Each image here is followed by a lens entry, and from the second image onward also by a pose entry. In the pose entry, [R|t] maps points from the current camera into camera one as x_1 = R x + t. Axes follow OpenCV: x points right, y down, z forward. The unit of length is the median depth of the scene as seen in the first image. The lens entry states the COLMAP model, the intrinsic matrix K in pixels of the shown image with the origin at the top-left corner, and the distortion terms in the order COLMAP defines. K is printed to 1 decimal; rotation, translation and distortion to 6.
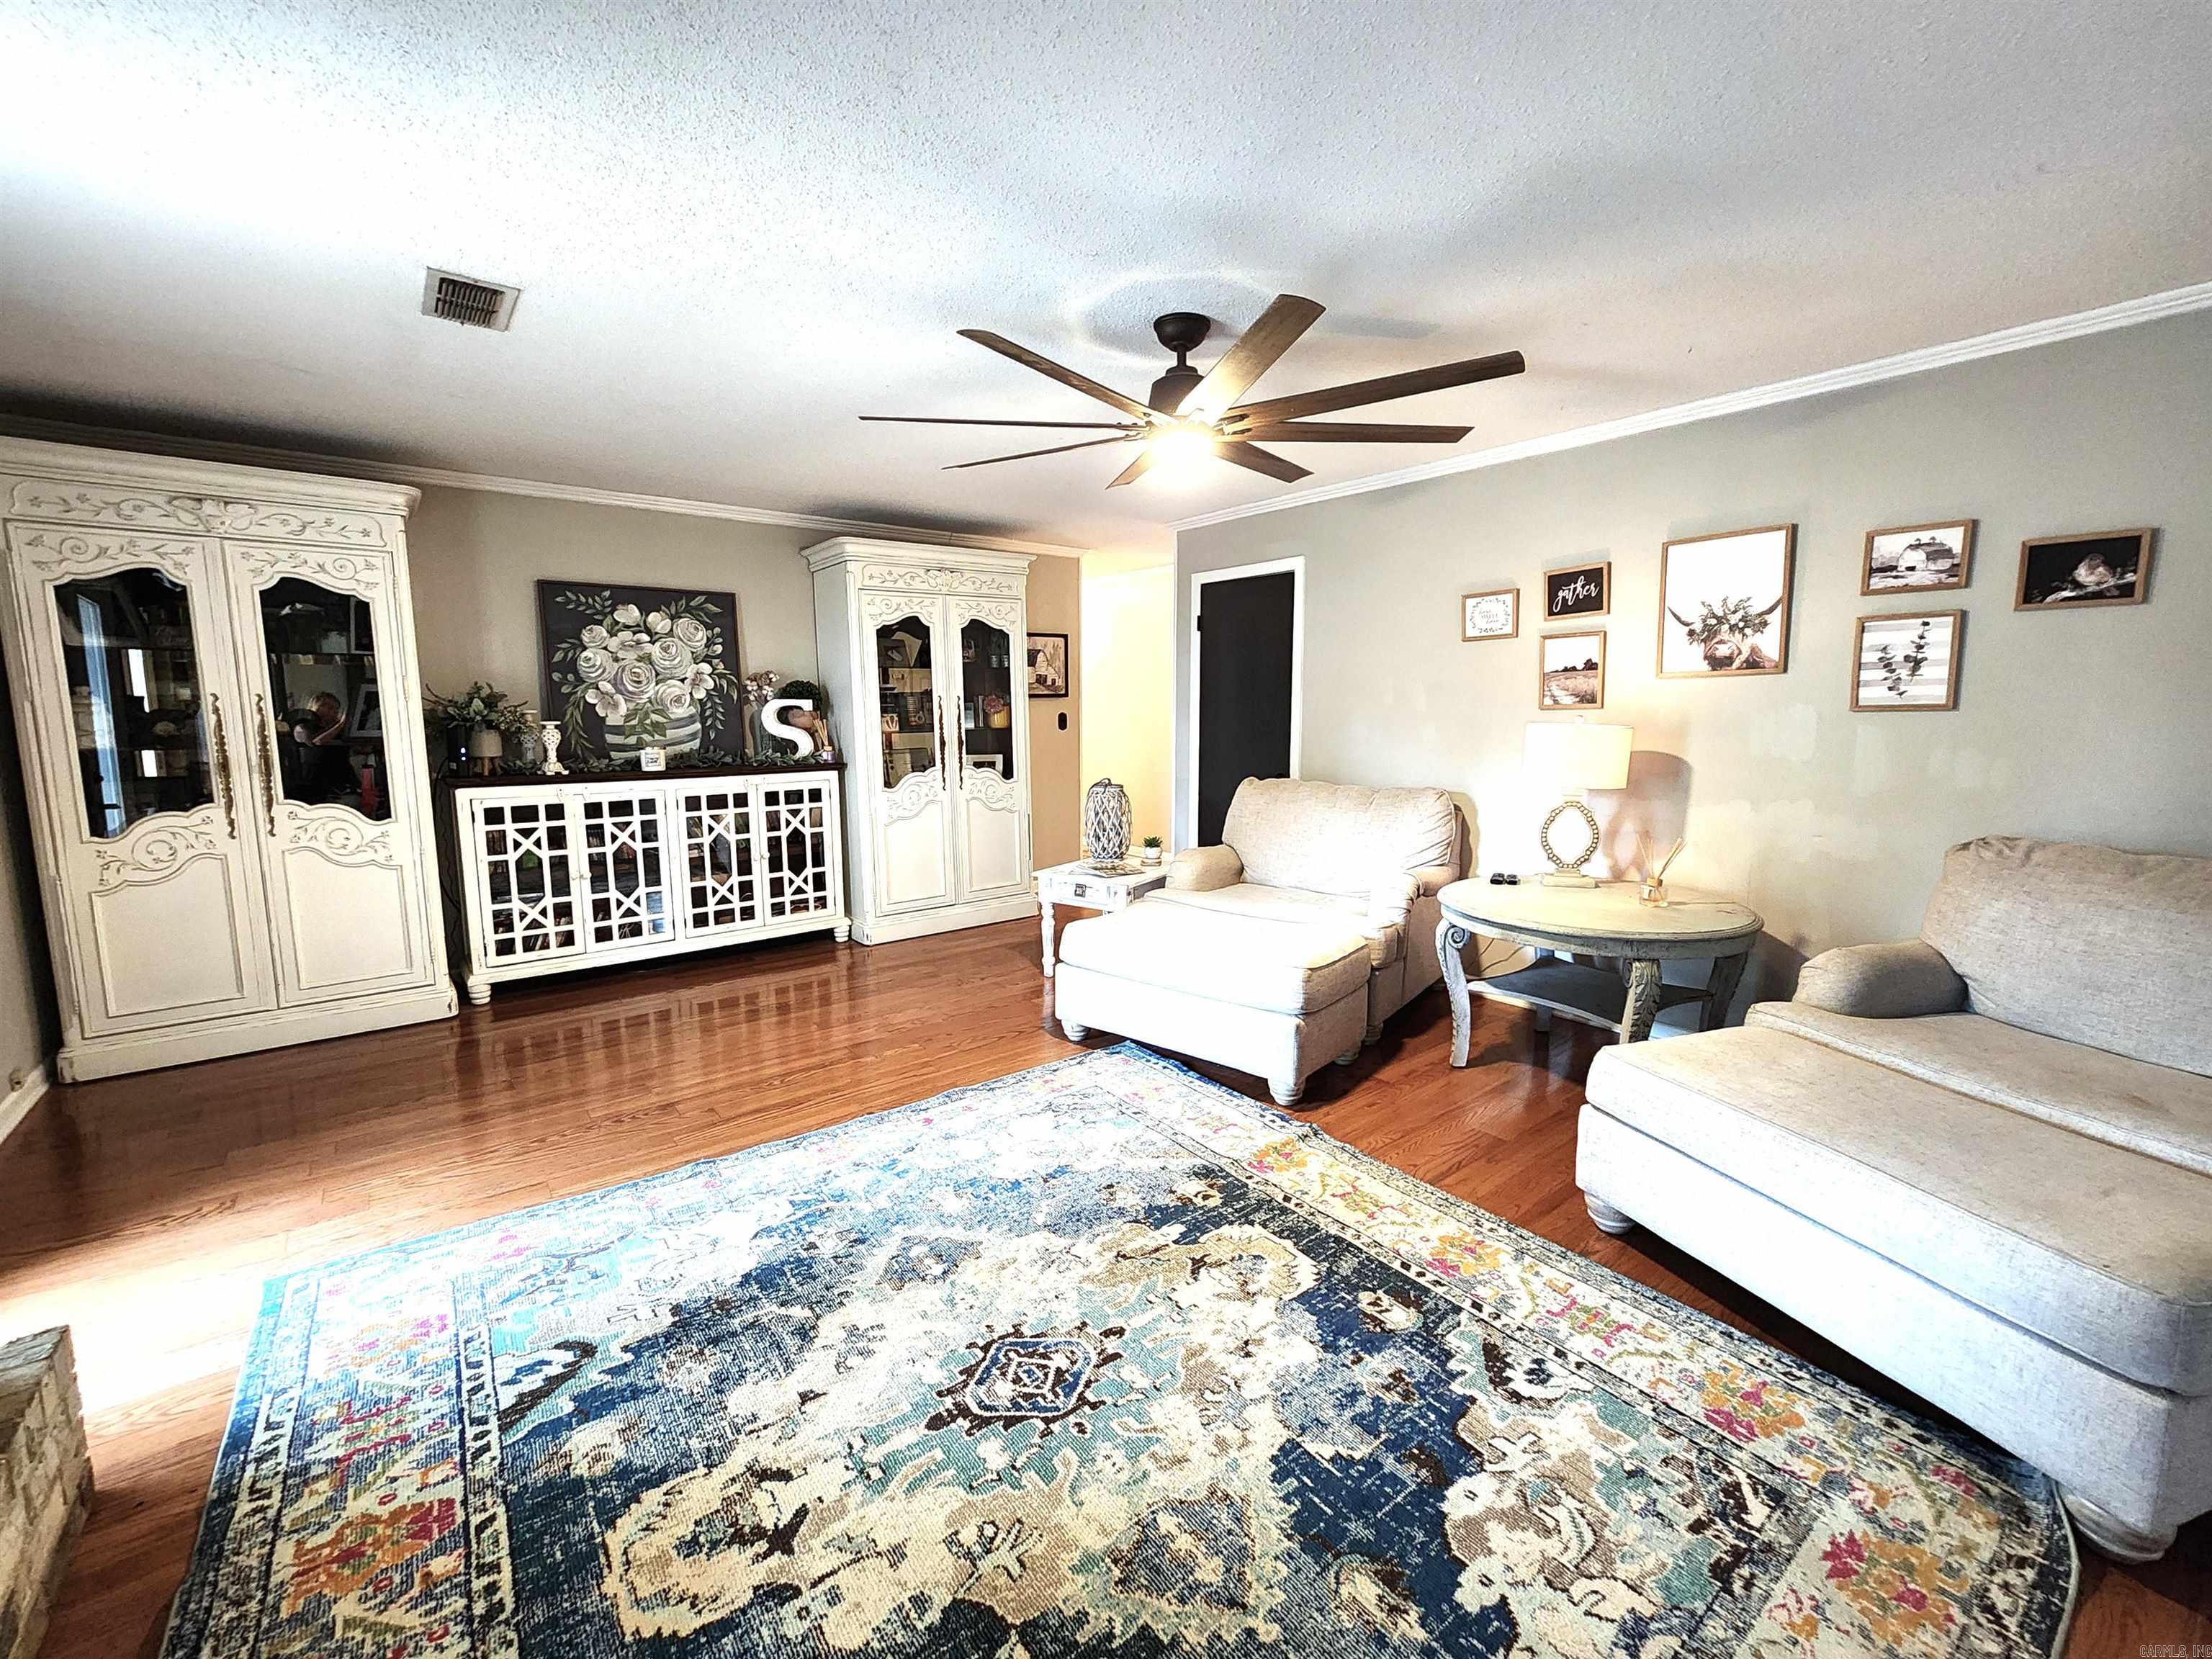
lens RADIAL K [[907.2, 0, 1092.4], [0, 907.2, 821.4], [0, 0, 1]] dist [0.001162, -0.000053]
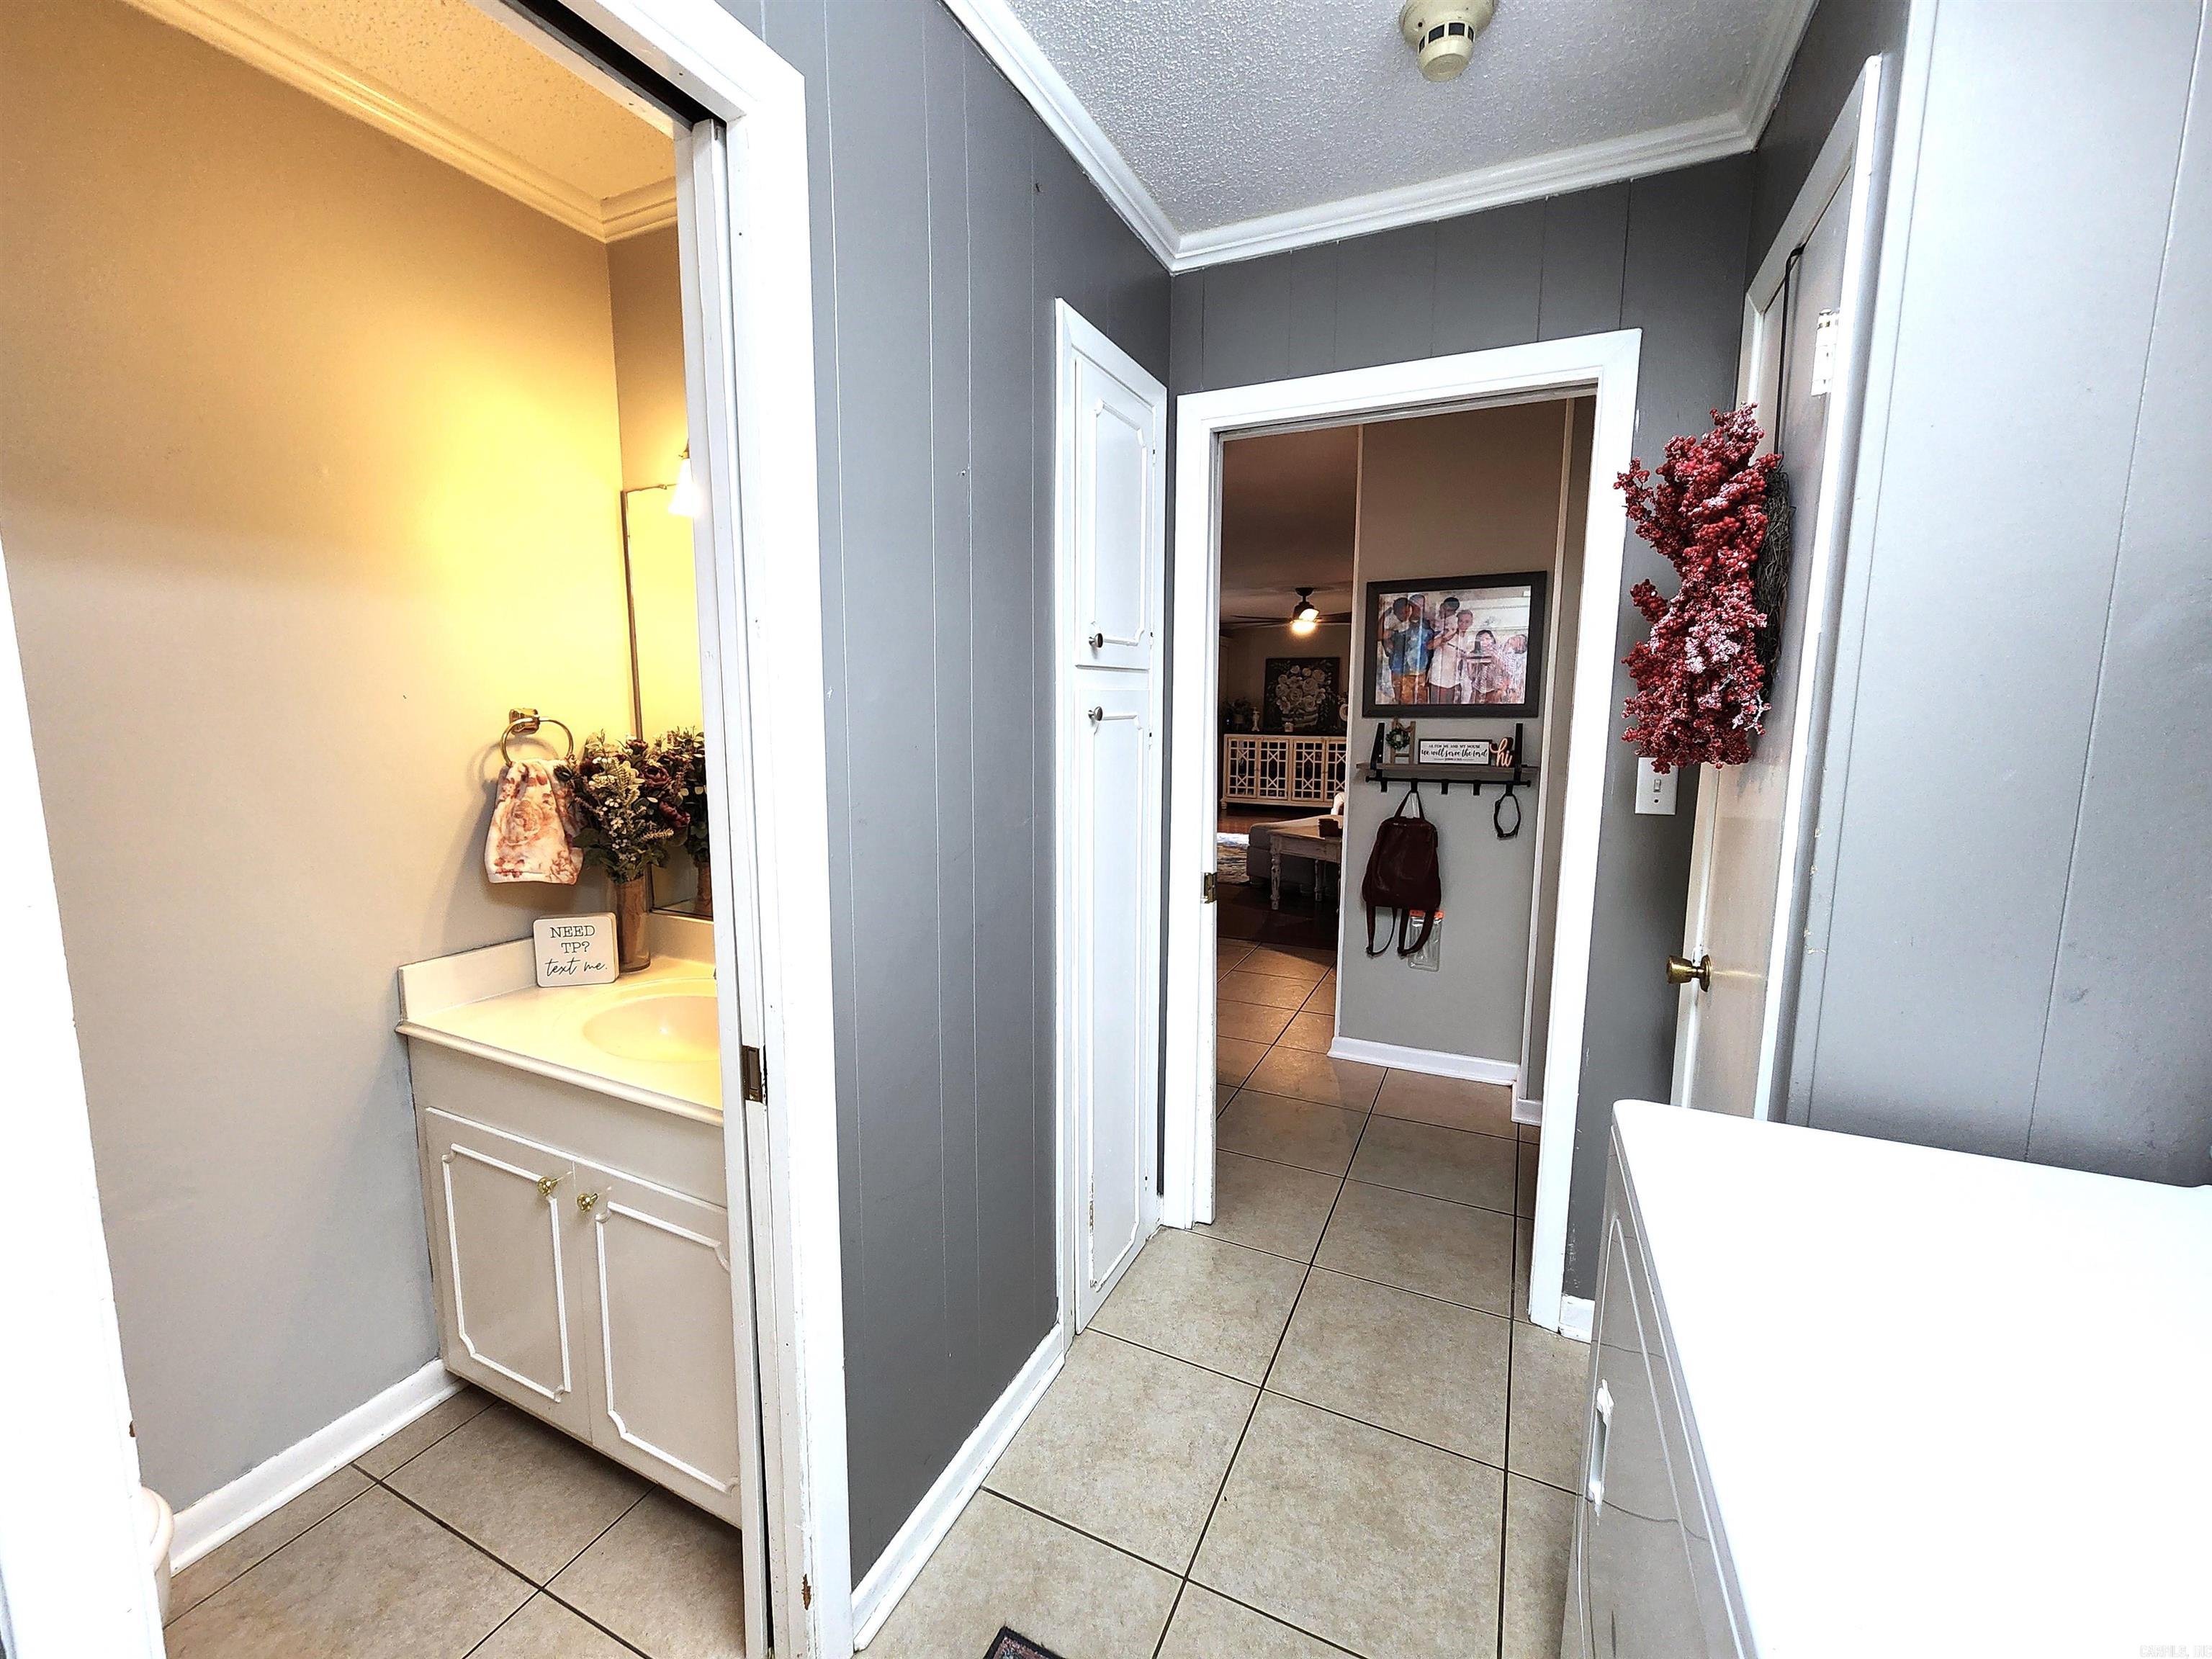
lens RADIAL K [[907.2, 0, 1104.1], [0, 907.2, 824.8], [0, 0, 1]] dist [0.001162, -0.000053]
pose [[0.451746, 0.127650, -0.882967, 2.457019], [-0.121981, 0.989254, 0.080608, 0.093760], [0.883768, 0.071291, 0.462462, -0.955466]]
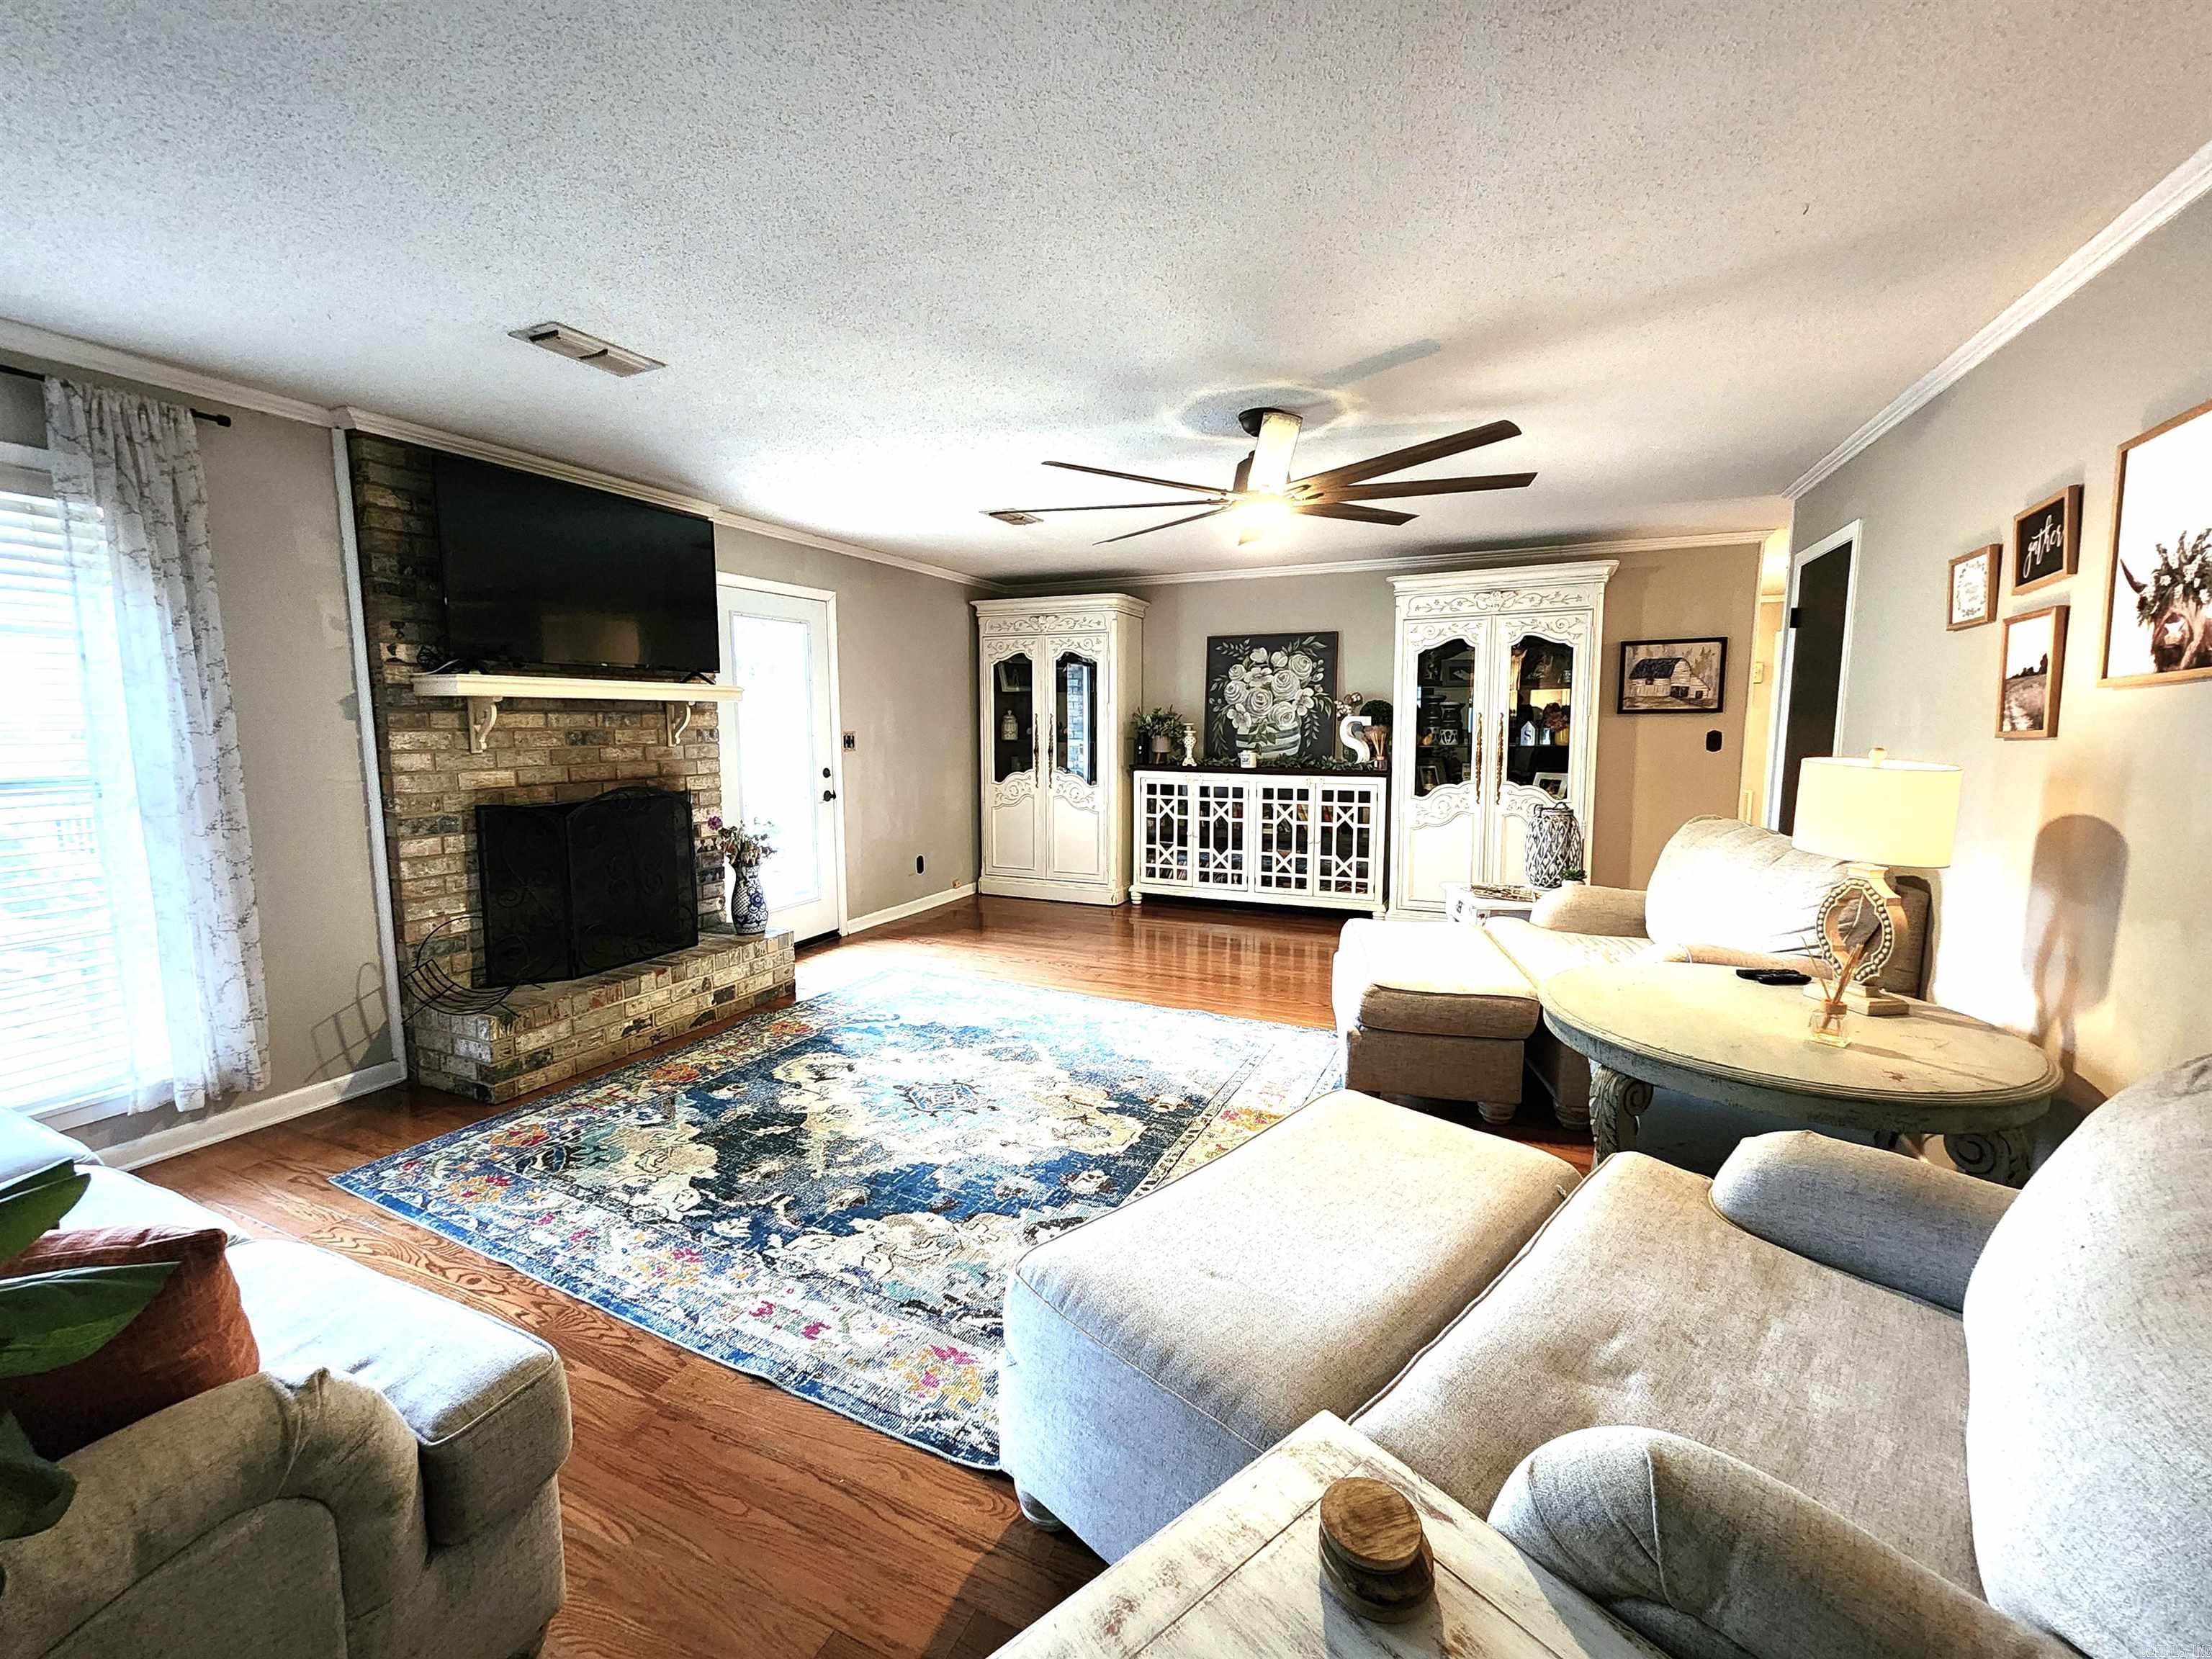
lens RADIAL K [[907.2, 0, 1103.0], [0, 907.2, 824.4], [0, 0, 1]] dist [0.001162, -0.000053]
pose [[0.466438, 0.107542, -0.877992, 1.018823], [-0.114196, 0.991597, 0.060790, -0.045681], [0.877151, 0.071909, 0.474799, 0.244299]]
